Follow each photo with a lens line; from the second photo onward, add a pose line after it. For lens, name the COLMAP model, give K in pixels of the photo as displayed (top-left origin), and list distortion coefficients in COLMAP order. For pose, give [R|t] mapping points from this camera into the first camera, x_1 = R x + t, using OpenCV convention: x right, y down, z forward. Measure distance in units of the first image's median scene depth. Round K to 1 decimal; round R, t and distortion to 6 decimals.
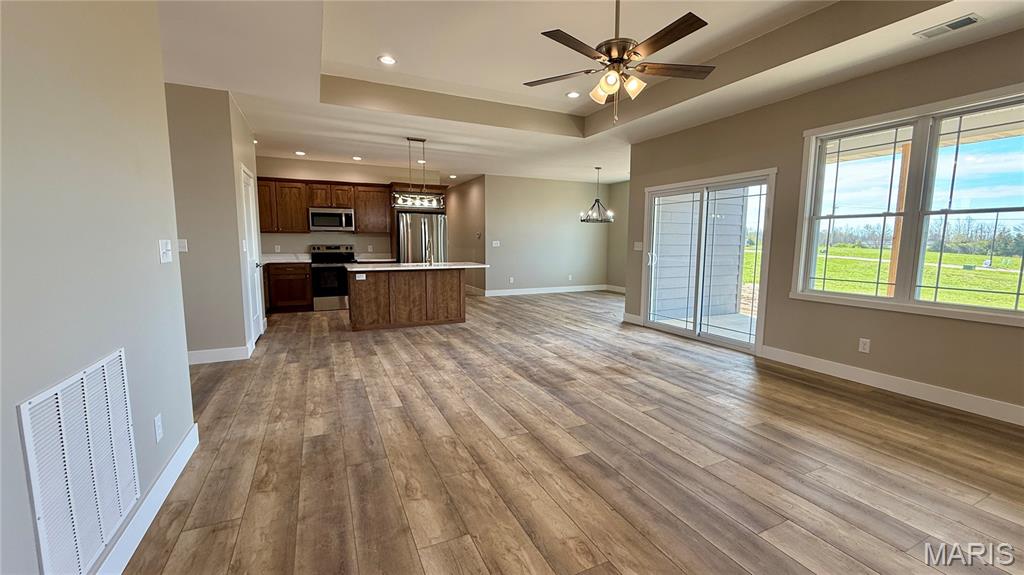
lens RADIAL K [[406.8, 0, 510.4], [0, 406.8, 287.1], [0, 0, 1]] dist [-0.001004, 0.000007]
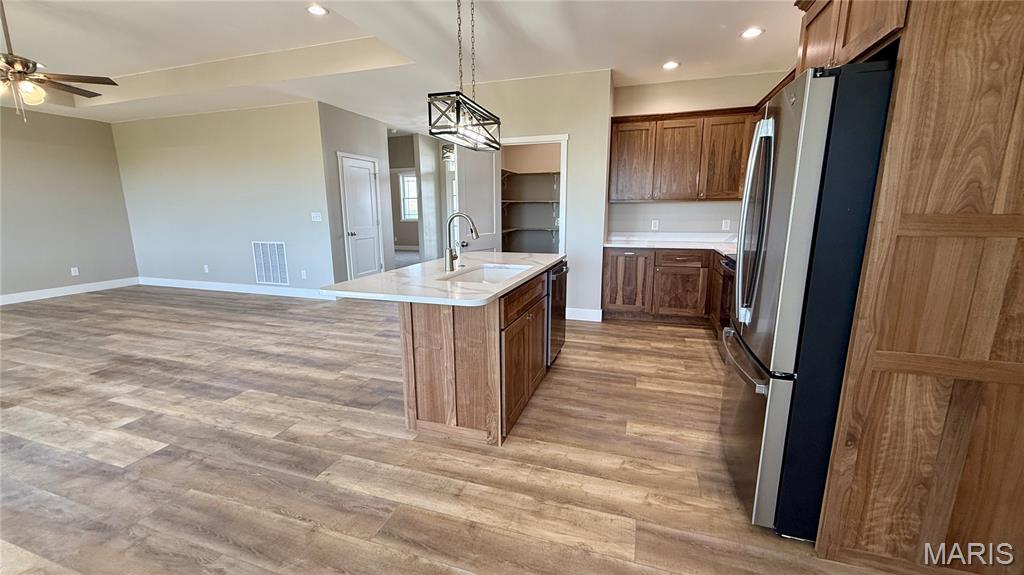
lens RADIAL K [[406.8, 0, 510.4], [0, 406.8, 287.1], [0, 0, 1]] dist [-0.001004, 0.000007]
pose [[-0.689856, 0.135763, -0.711102, 0.118320], [-0.080631, 0.961738, 0.261836, -0.230915], [0.719442, 0.237966, -0.652515, 1.944092]]
